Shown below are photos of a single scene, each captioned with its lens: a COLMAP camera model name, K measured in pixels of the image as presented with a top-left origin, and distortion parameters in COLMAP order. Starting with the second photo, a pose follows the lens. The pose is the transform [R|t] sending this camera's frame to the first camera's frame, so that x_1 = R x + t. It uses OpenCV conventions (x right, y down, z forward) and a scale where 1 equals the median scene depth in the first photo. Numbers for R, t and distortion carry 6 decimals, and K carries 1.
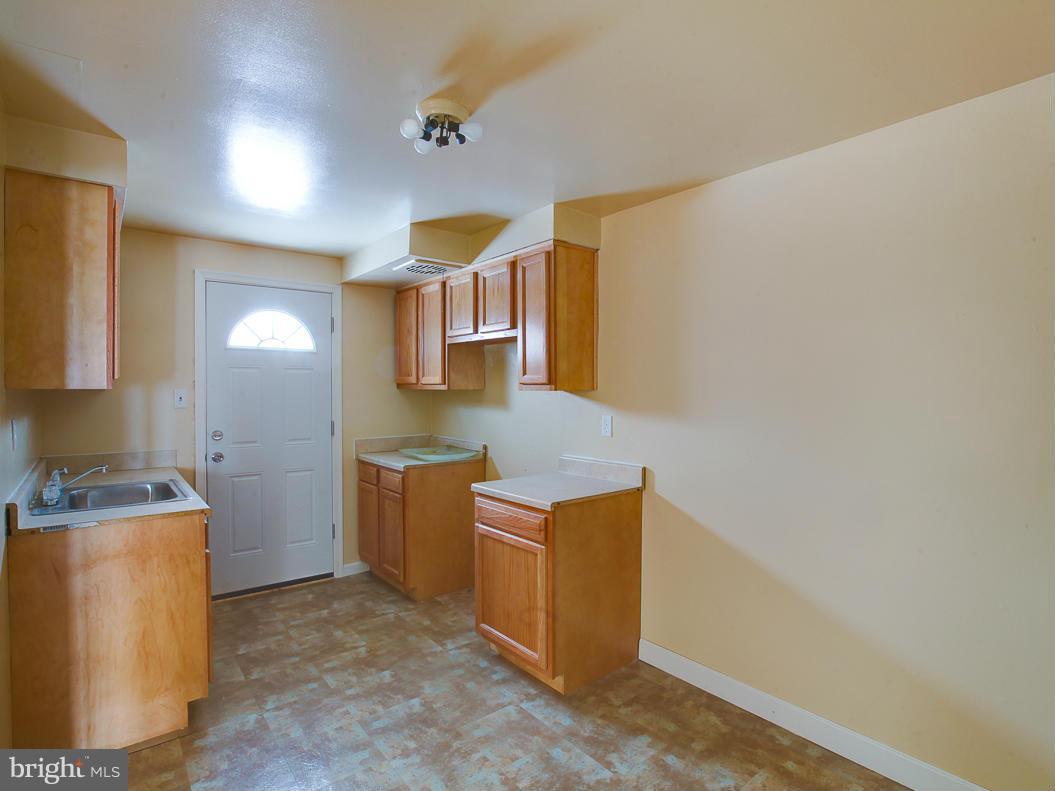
lens RADIAL K [[550.3, 0, 506.7], [0, 550.3, 402.4], [0, 0, 1]] dist [-0.039751, 0.012293]
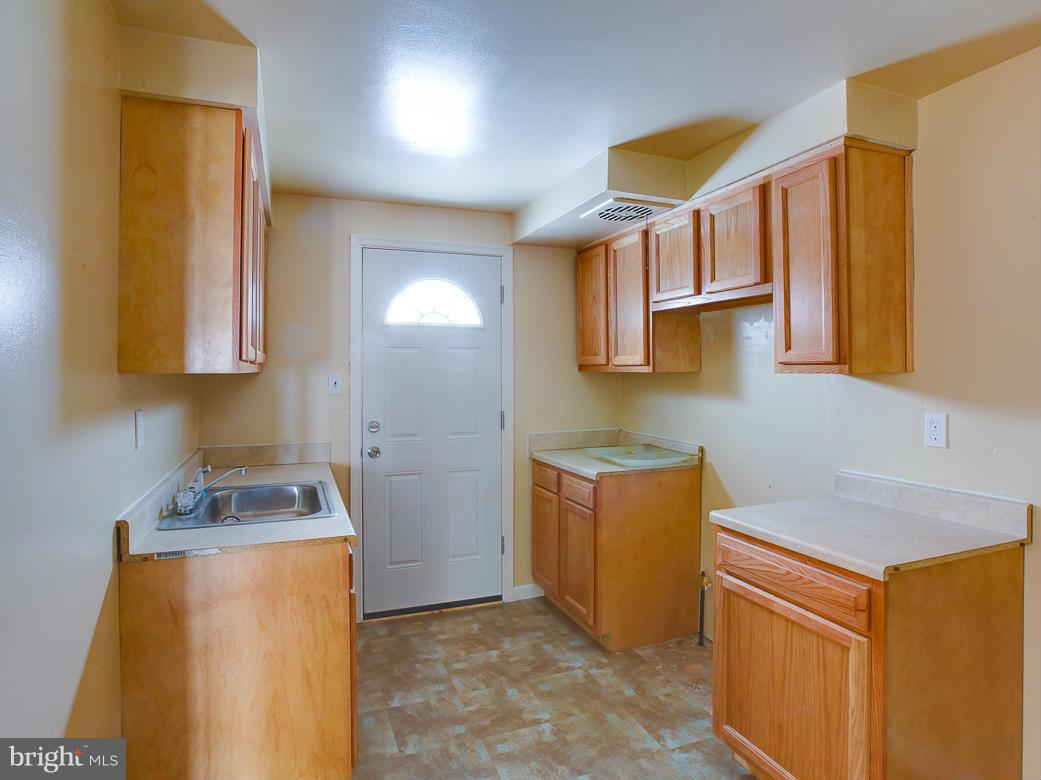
lens RADIAL K [[558.2, 0, 480.4], [0, 558.2, 371.1], [0, 0, 1]] dist [-0.041078, 0.010613]
pose [[0.949590, -0.005049, -0.313455, -0.114236], [-0.002770, 0.999696, -0.024493, -0.006935], [0.313483, 0.024127, 0.949287, 0.256441]]
